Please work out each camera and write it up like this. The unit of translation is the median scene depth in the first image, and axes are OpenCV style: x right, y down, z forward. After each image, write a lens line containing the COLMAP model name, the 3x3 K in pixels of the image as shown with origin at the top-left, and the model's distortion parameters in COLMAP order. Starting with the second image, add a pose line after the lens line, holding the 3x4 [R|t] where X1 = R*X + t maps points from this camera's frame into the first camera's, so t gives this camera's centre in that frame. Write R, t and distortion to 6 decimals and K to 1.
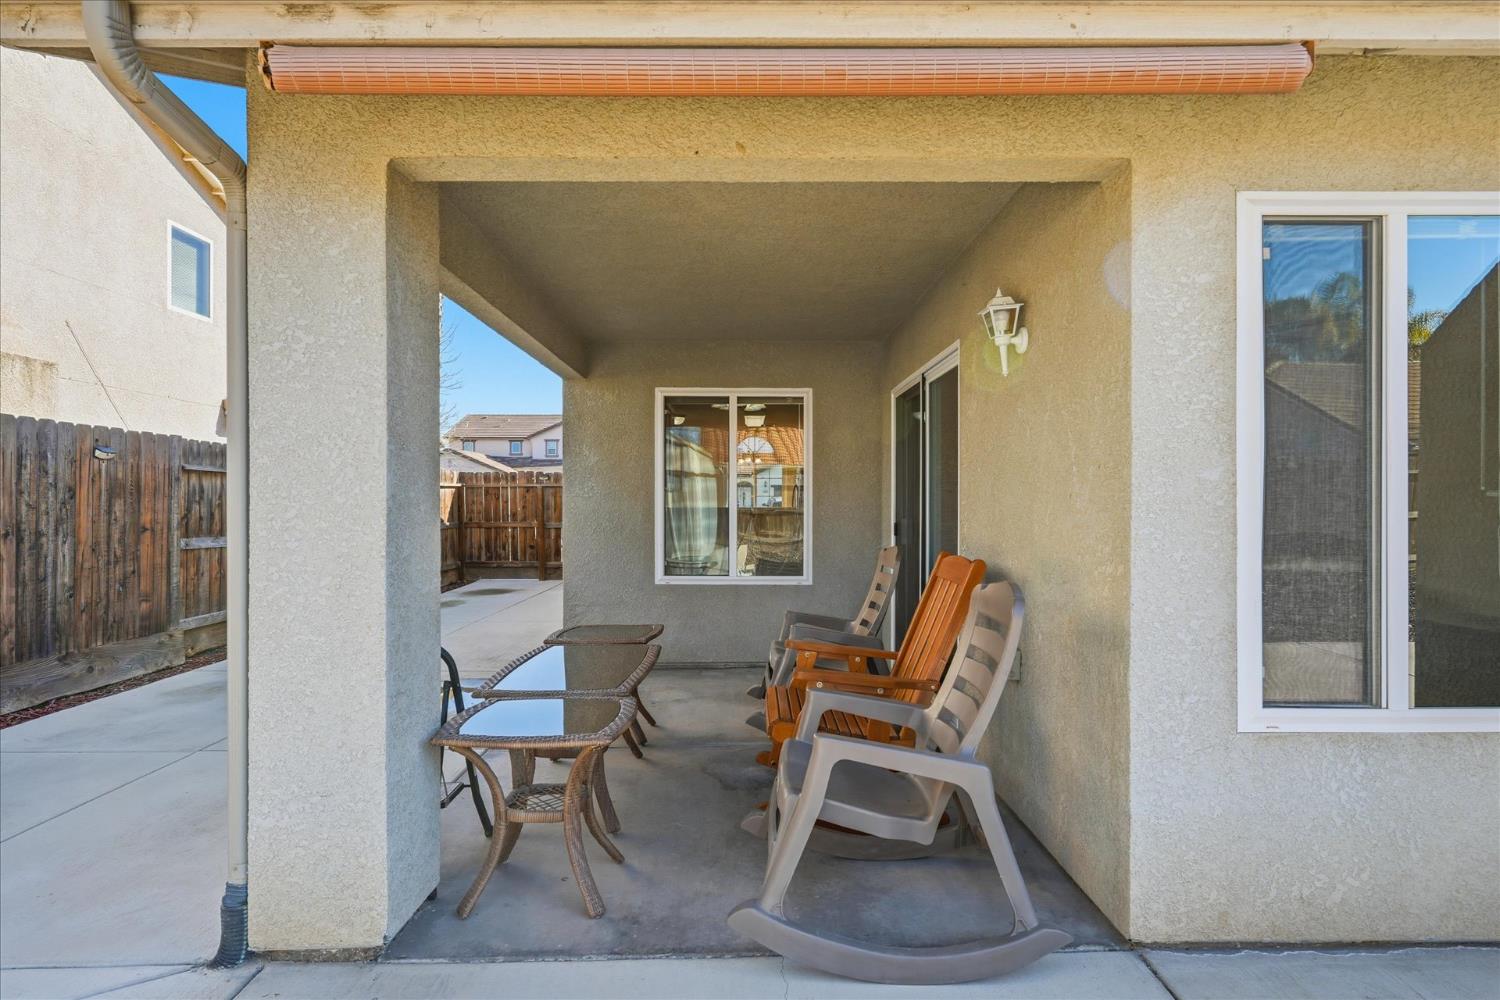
lens RADIAL K [[778.2, 0, 750.0], [0, 778.2, 500.0], [0, 0, 1]] dist [0.005105, 0.001846]
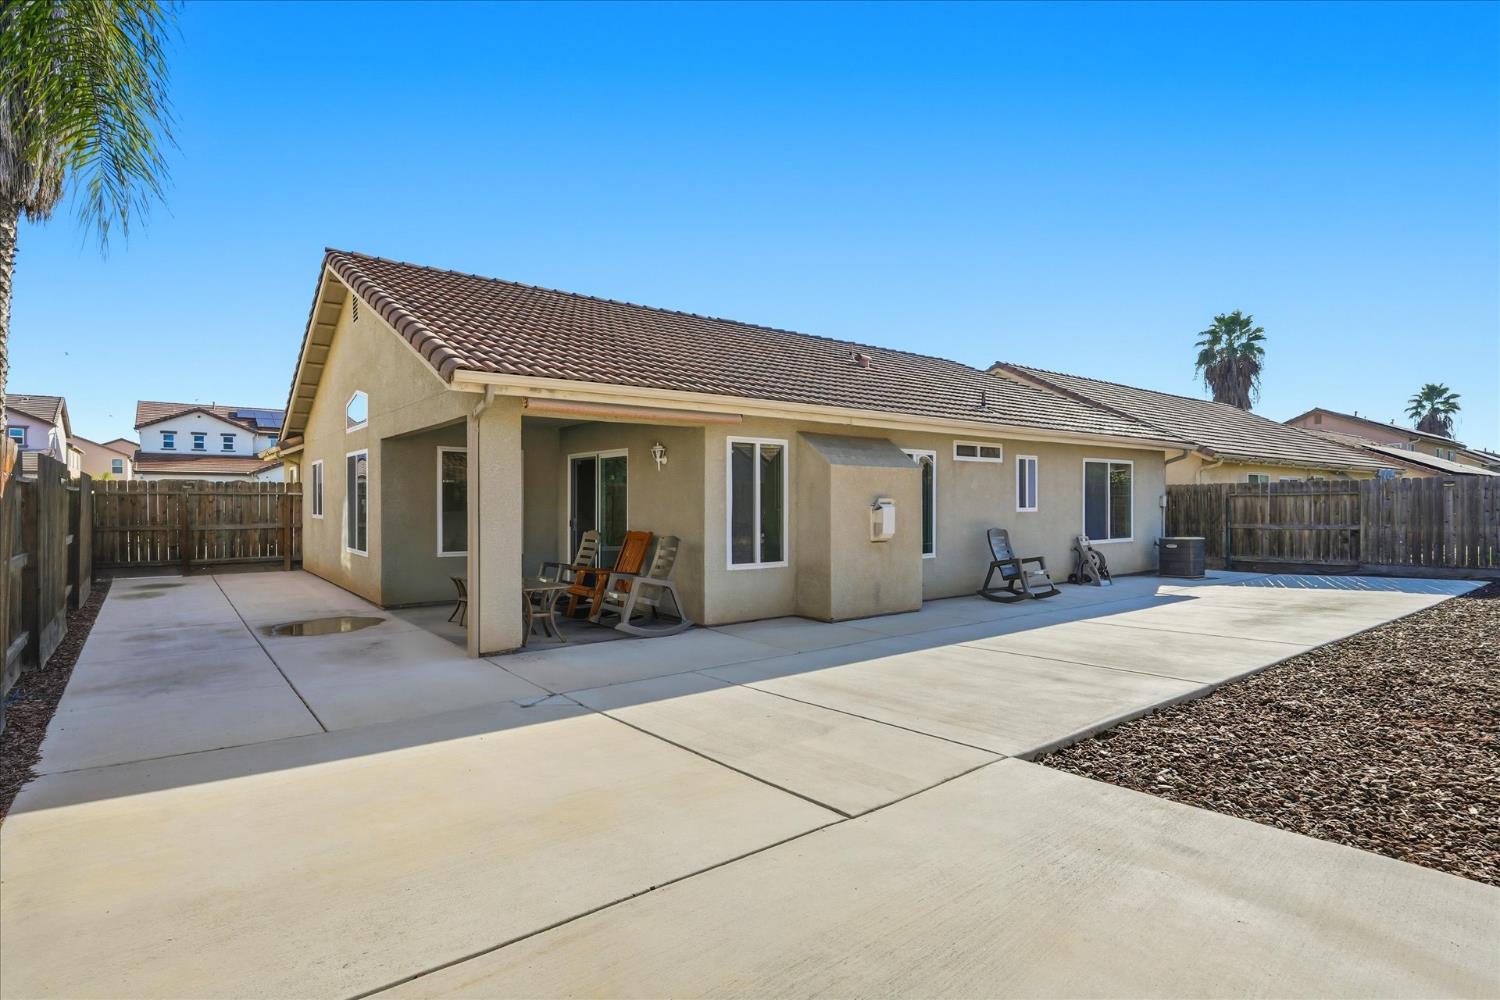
lens RADIAL K [[778.2, 0, 750.0], [0, 778.2, 500.0], [0, 0, 1]] dist [0.005105, 0.001846]
pose [[0.788815, 0.000549, 0.614630, -0.692481], [-0.002975, 0.999991, 0.002925, -0.031356], [-0.614623, -0.004136, 0.788810, -0.887387]]
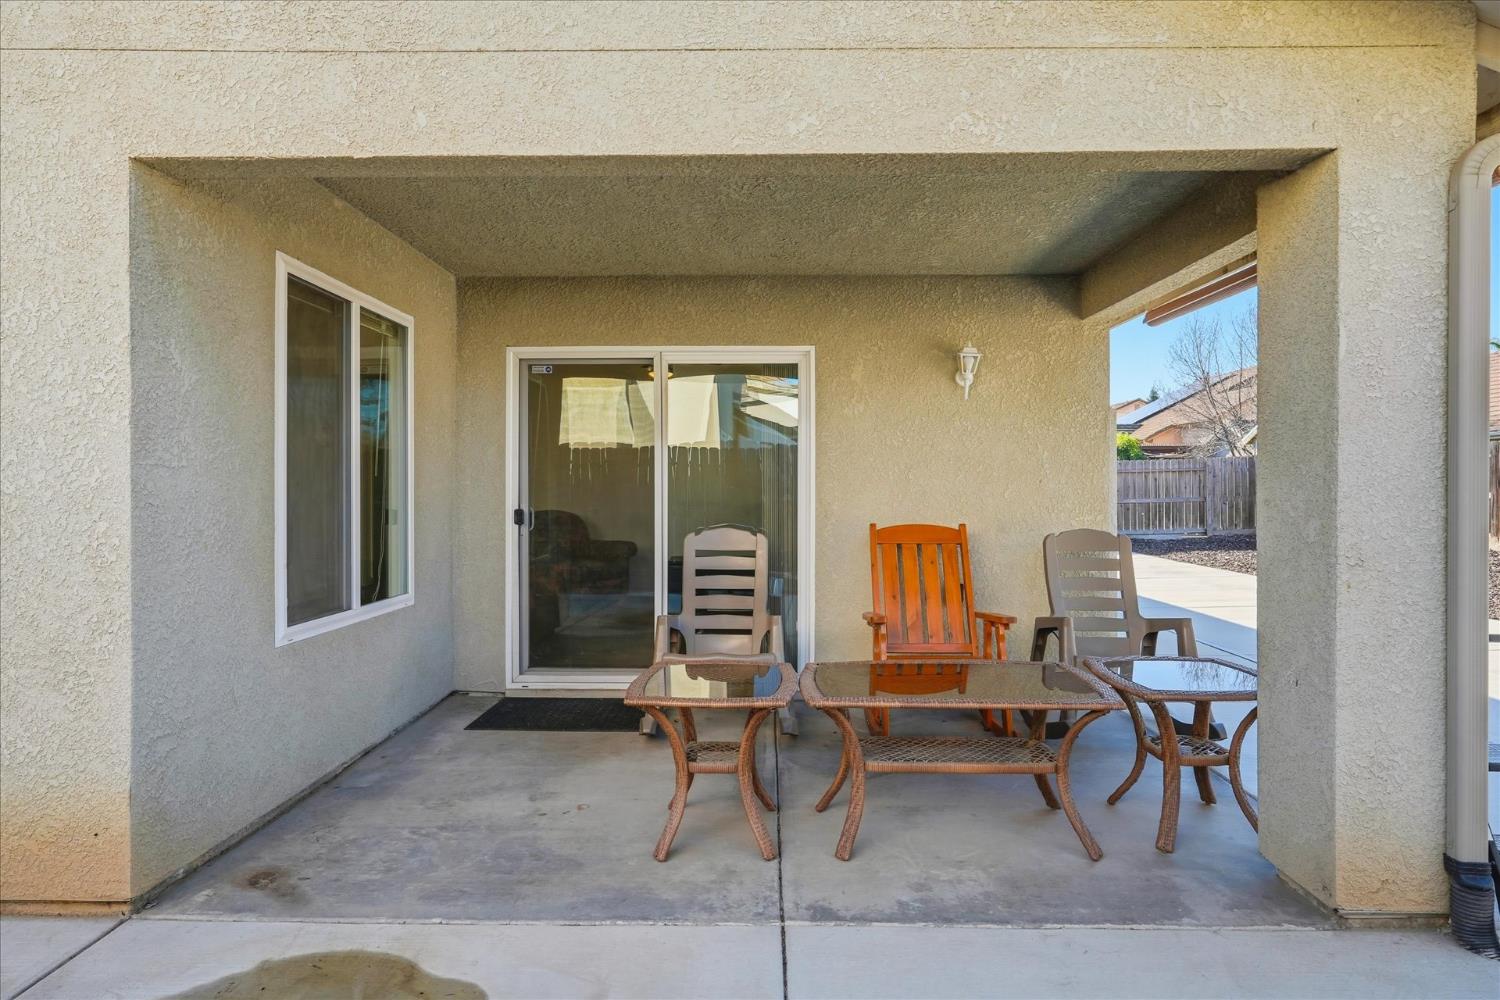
lens RADIAL K [[815.7, 0, 751.8], [0, 815.7, 491.6], [0, 0, 1]] dist [0.001718, 0.000498]
pose [[0.017293, -0.002017, 0.999848, -0.676439], [-0.005279, 0.999984, 0.002108, 0.006332], [-0.999837, -0.005314, 0.017282, 0.734001]]
